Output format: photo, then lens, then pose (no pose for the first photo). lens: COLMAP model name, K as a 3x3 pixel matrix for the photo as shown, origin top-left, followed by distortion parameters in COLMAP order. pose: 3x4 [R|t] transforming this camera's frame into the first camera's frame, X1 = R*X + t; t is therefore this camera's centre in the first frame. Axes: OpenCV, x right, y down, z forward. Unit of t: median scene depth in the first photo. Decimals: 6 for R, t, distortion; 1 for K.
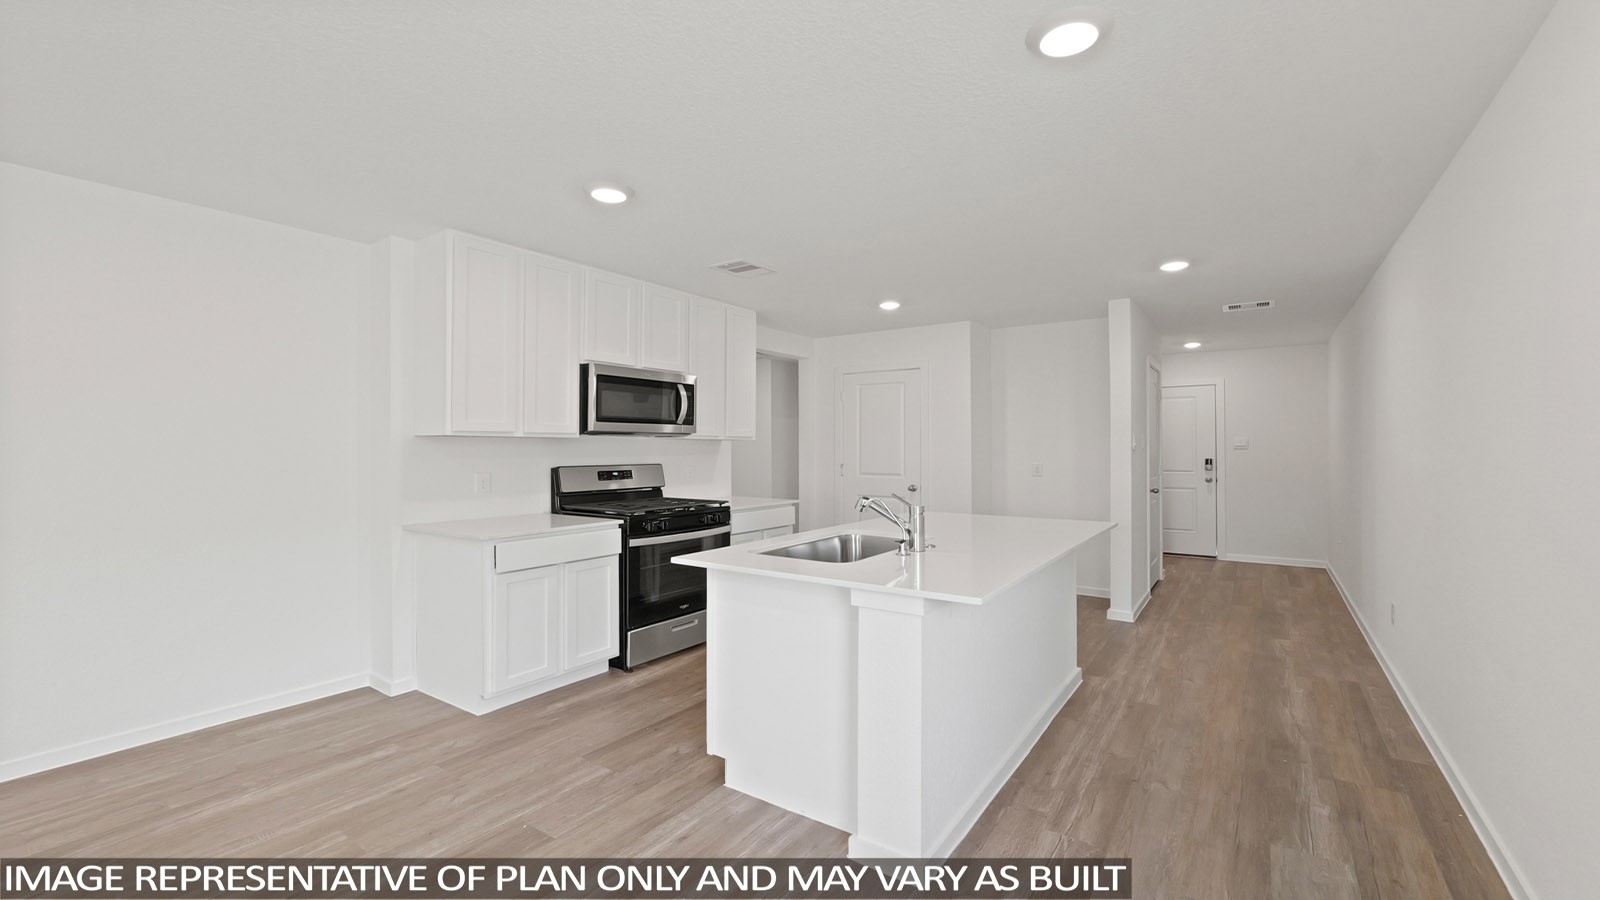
lens RADIAL K [[651.5, 0, 800.0], [0, 651.5, 450.0], [0, 0, 1]] dist [-0.010695, -0.000041]
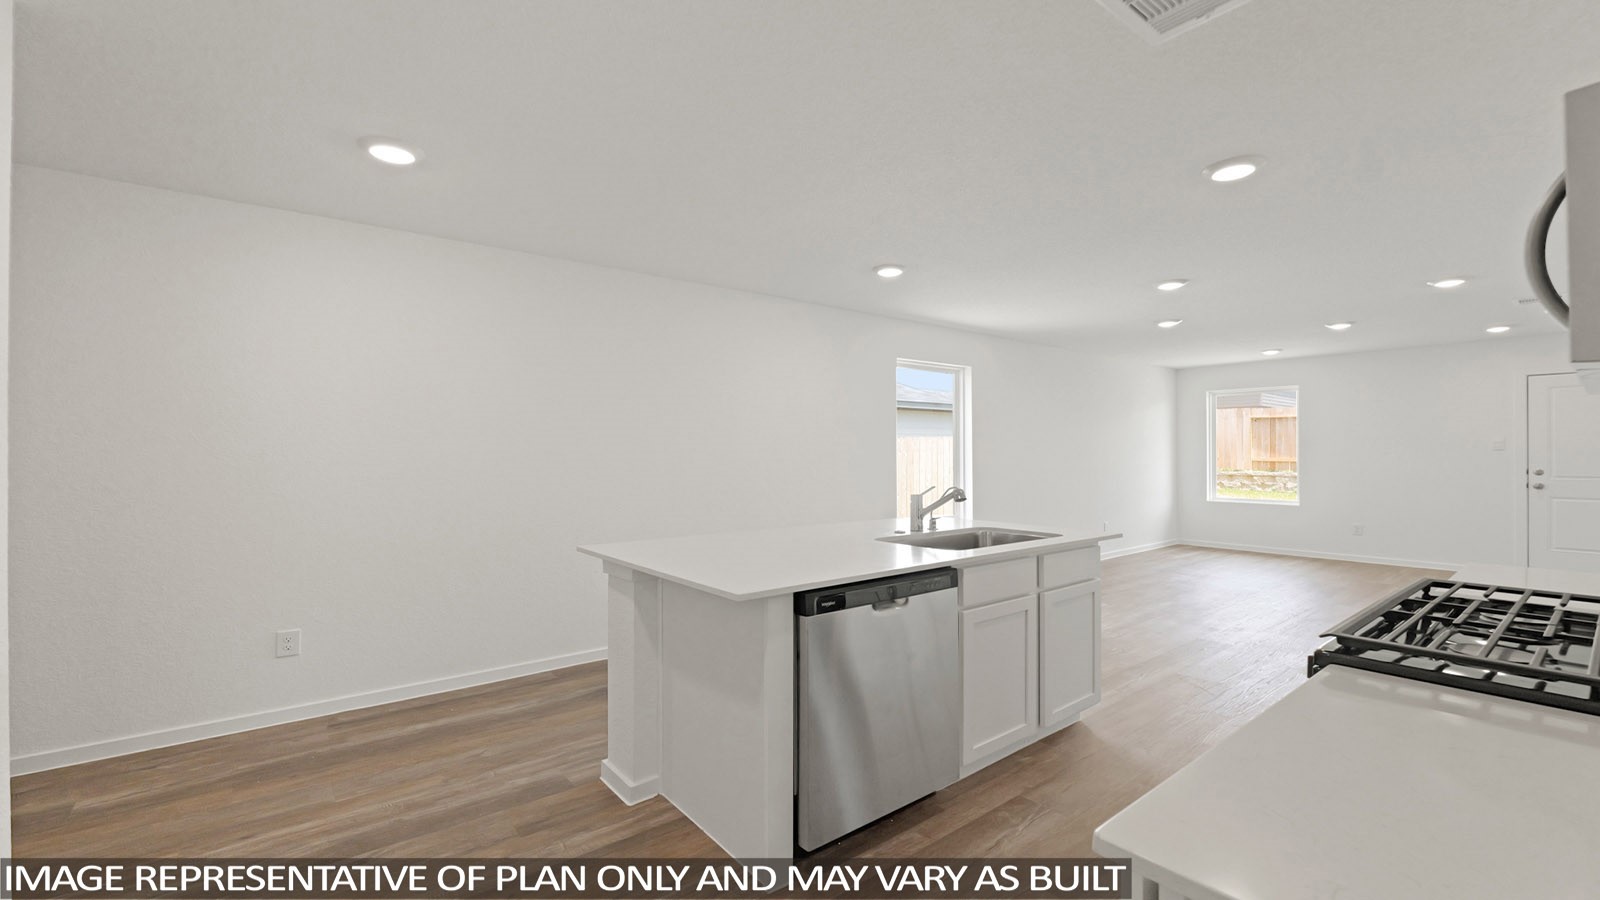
lens RADIAL K [[670.6, 0, 802.4], [0, 670.6, 453.3], [0, 0, 1]] dist [-0.001458, -0.000080]
pose [[-0.960514, 0.003247, 0.278214, 0.020745], [0.003726, 0.999992, 0.001195, 0.004854], [-0.278208, 0.002184, -0.960519, 1.515216]]
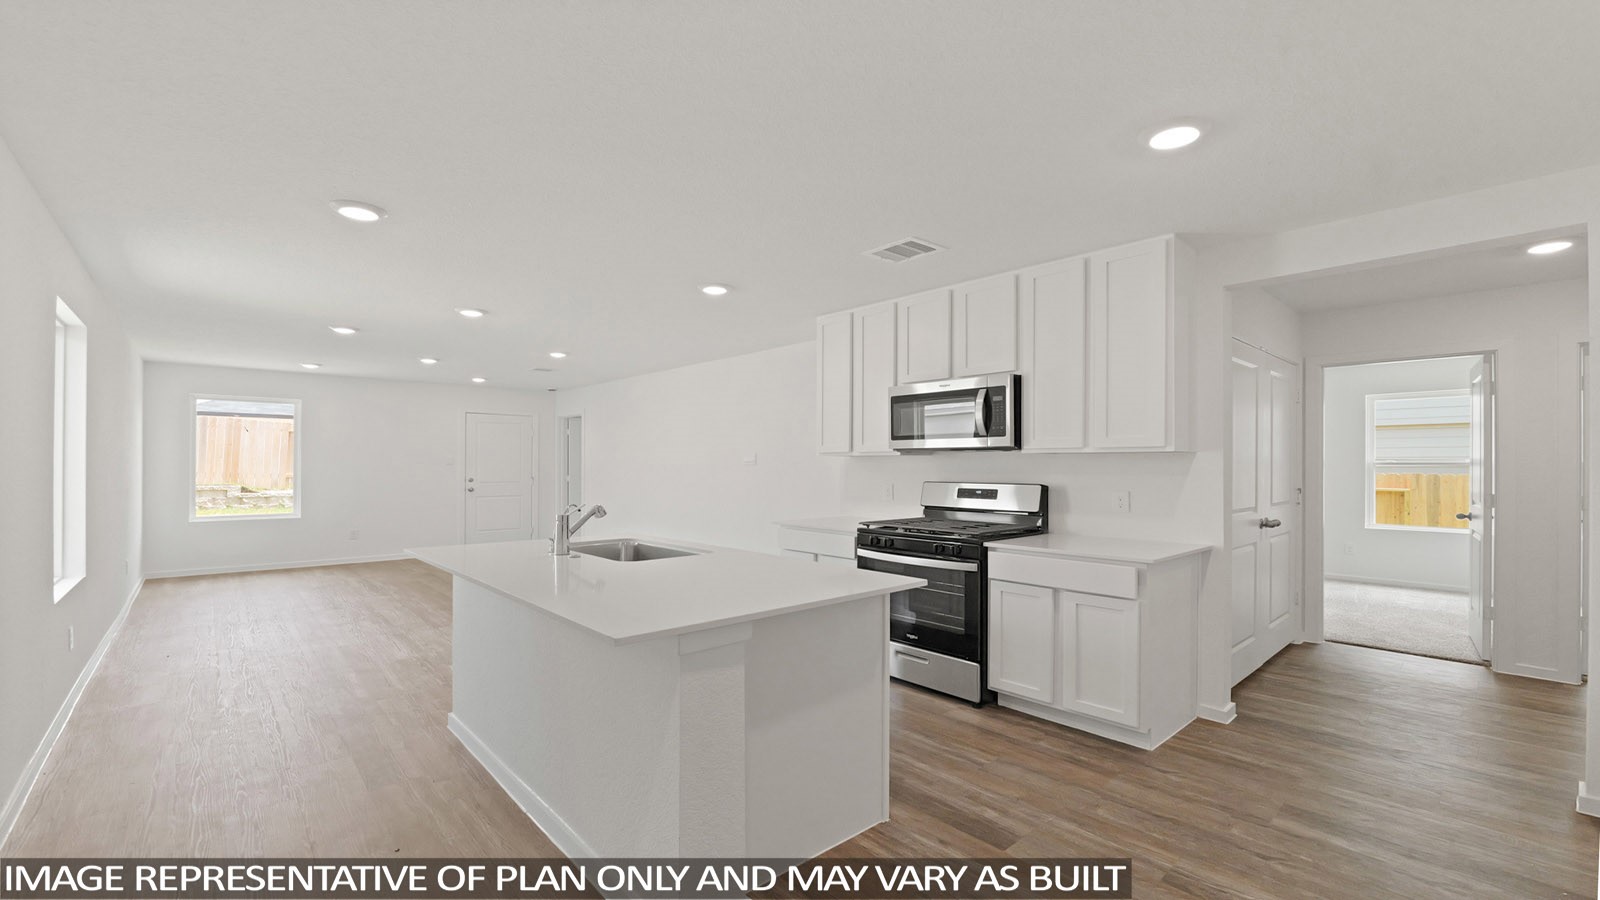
lens RADIAL K [[668.3, 0, 801.1], [0, 668.3, 462.1], [0, 0, 1]] dist [-0.005688, -0.000219]
pose [[-0.226623, -0.005673, -0.973966, 0.808314], [-0.006551, 0.999969, -0.004300, -0.001027], [0.973961, 0.005406, -0.226653, 1.103402]]
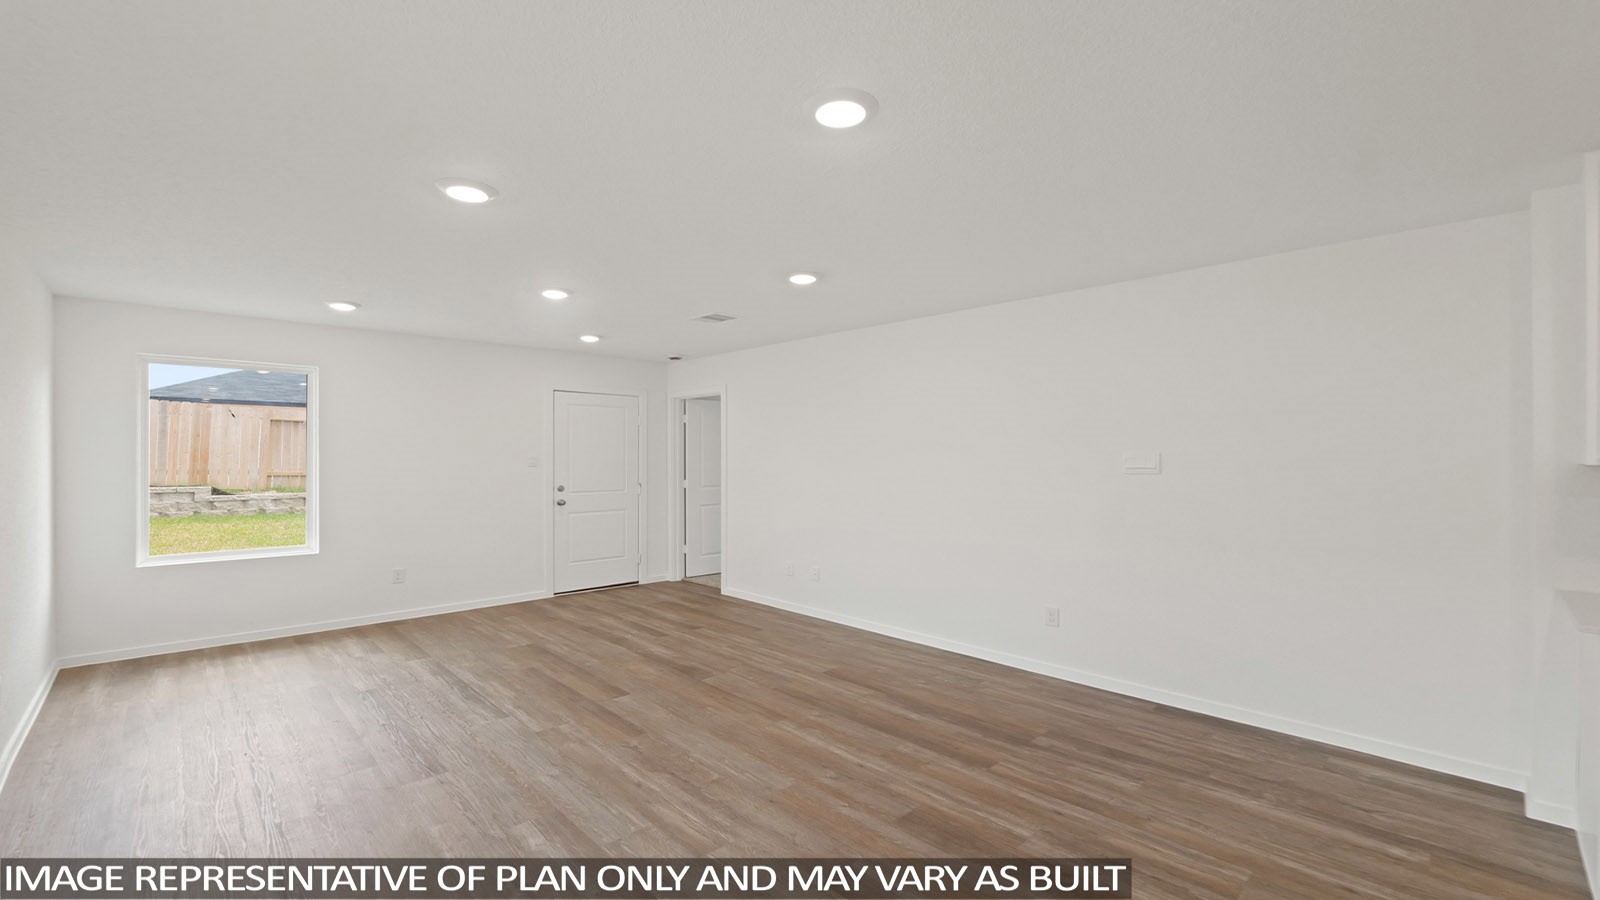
lens RADIAL K [[669.6, 0, 798.8], [0, 669.6, 450.5], [0, 0, 1]] dist [-0.012891, 0.000936]
pose [[-0.197102, -0.007243, -0.980356, 0.232156], [-0.003514, 0.999972, -0.006682, -0.024225], [0.980377, 0.002128, -0.197122, 0.289728]]
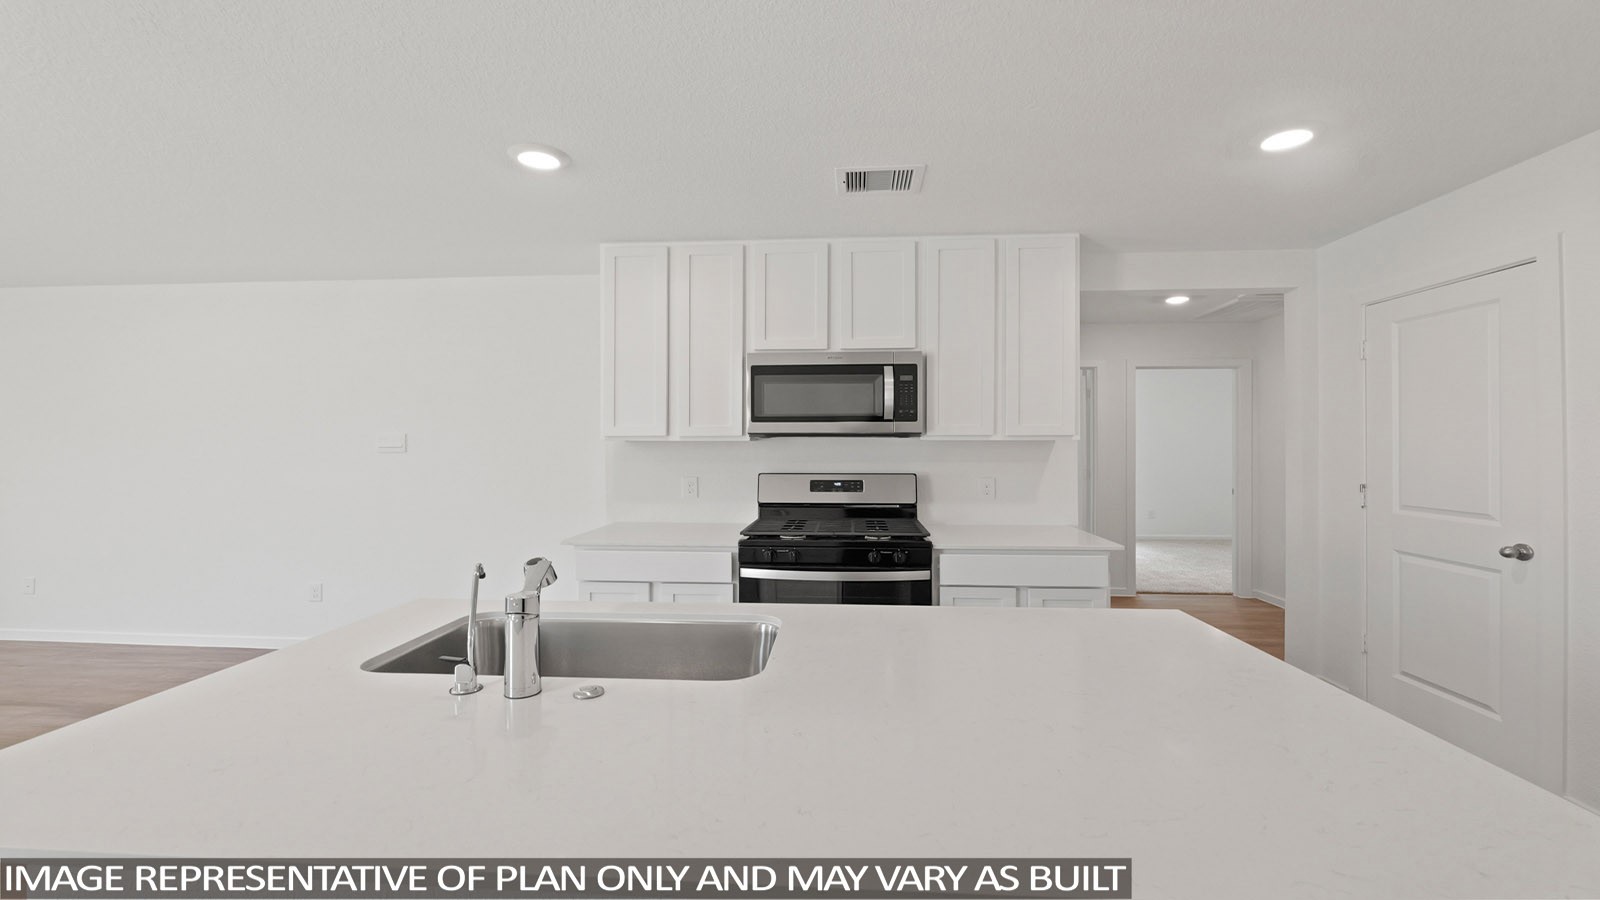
lens RADIAL K [[641.1, 0, 798.8], [0, 641.1, 438.7], [0, 0, 1]] dist [-0.013236, 0.000041]
pose [[0.513624, -0.009387, -0.857964, 0.429835], [-0.001760, 0.999927, -0.011994, -0.011876], [0.858014, 0.007671, 0.513569, 0.623657]]
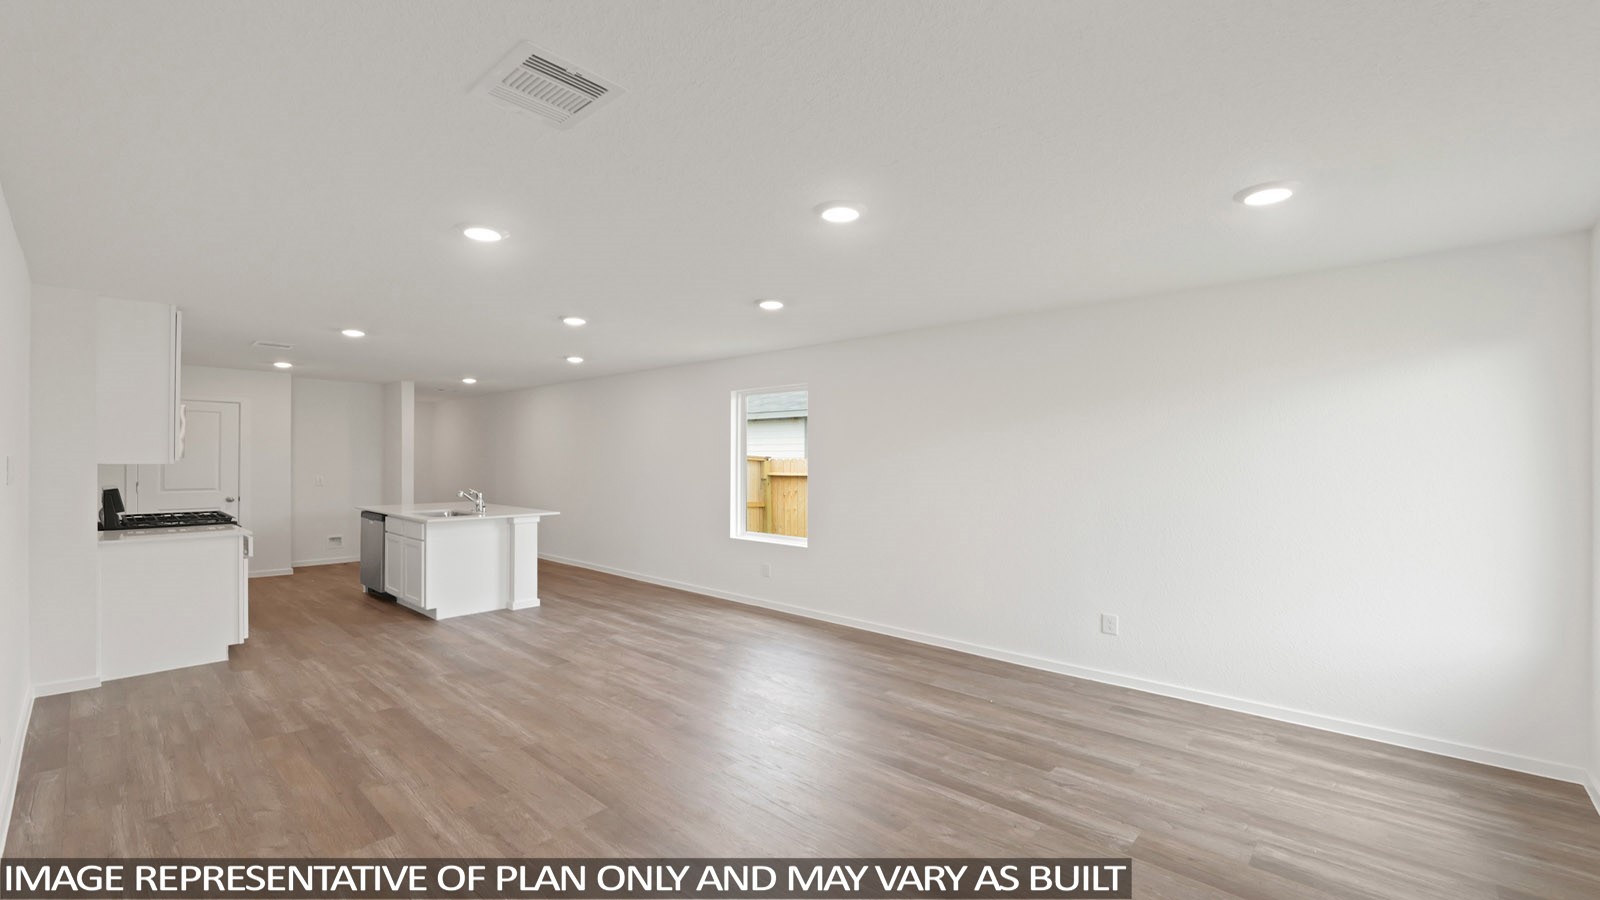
lens RADIAL K [[659.1, 0, 798.3], [0, 659.1, 461.5], [0, 0, 1]] dist [-0.010802, 0.000673]
pose [[0.132847, -0.001429, 0.991136, -1.407198], [-0.001288, 0.999998, 0.001614, -0.025345], [-0.991136, -0.001491, 0.132845, -0.348101]]
